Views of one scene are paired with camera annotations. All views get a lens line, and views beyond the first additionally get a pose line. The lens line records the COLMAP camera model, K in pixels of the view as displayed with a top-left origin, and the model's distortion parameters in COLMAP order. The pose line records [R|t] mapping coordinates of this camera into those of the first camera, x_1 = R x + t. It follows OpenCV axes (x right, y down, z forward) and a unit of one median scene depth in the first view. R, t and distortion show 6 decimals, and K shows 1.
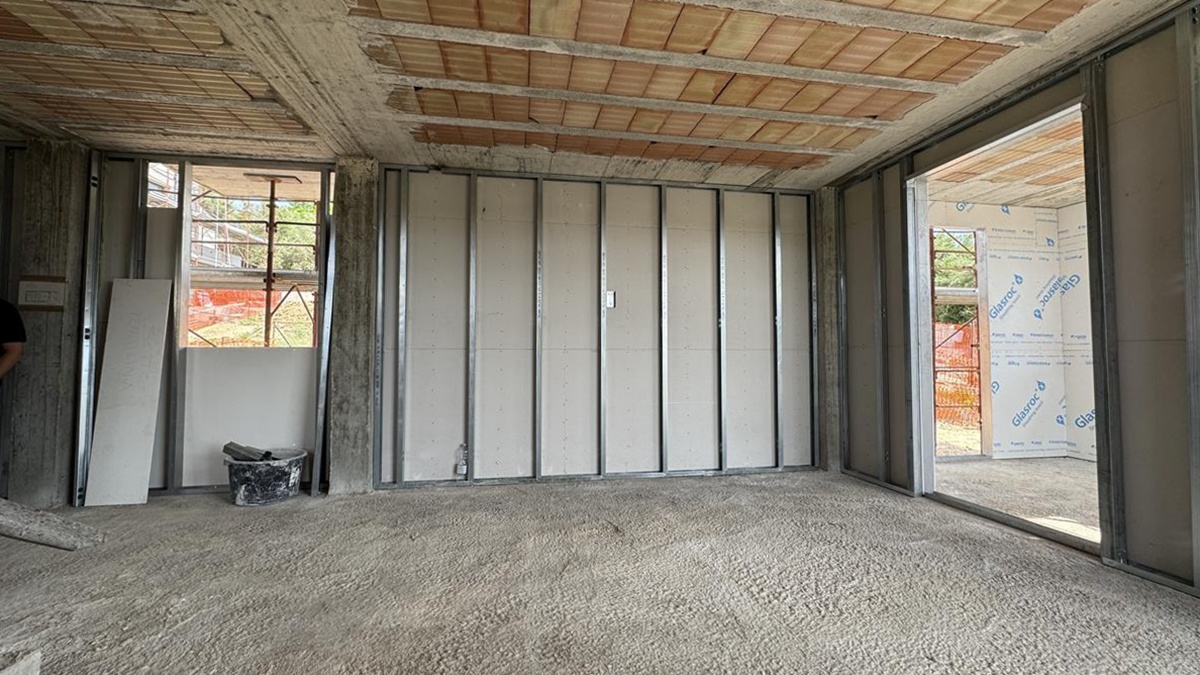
lens RADIAL K [[479.5, 0, 605.1], [0, 479.5, 333.9], [0, 0, 1]] dist [-0.013601, -0.000032]
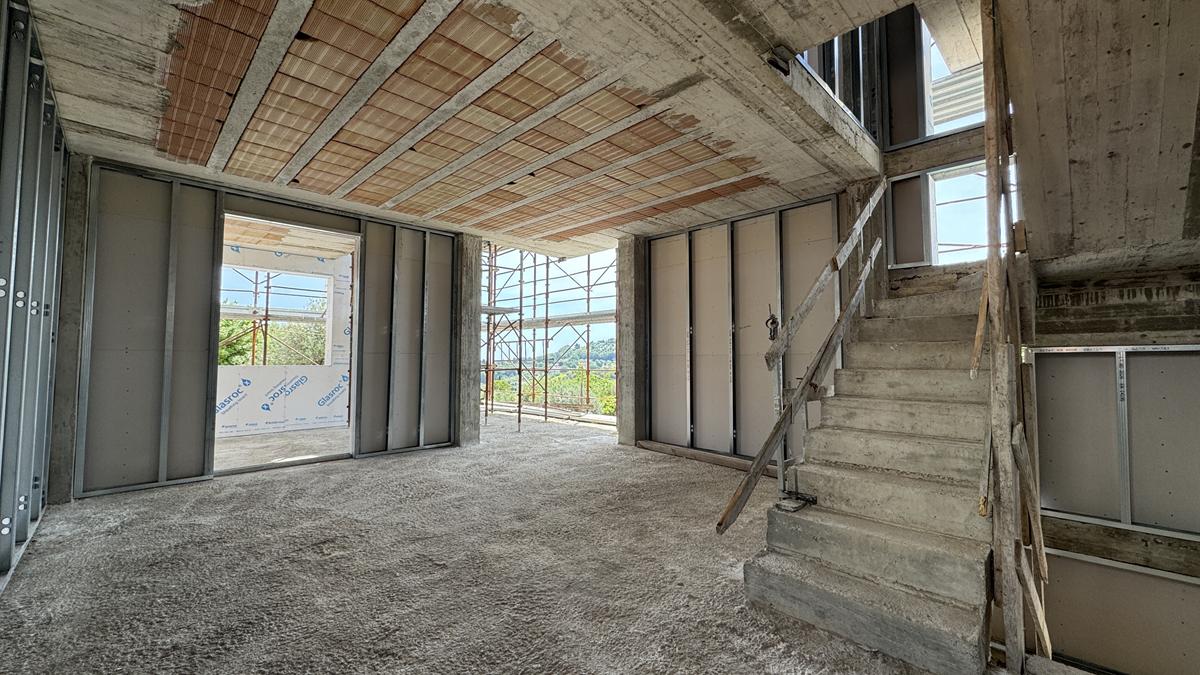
lens RADIAL K [[479.5, 0, 604.2], [0, 479.5, 340.0], [0, 0, 1]] dist [-0.013601, -0.000032]
pose [[-0.568693, 0.042381, 0.821458, -1.125318], [-0.038105, 0.996242, -0.077779, 0.060985], [-0.821667, -0.075534, -0.564941, 1.141399]]
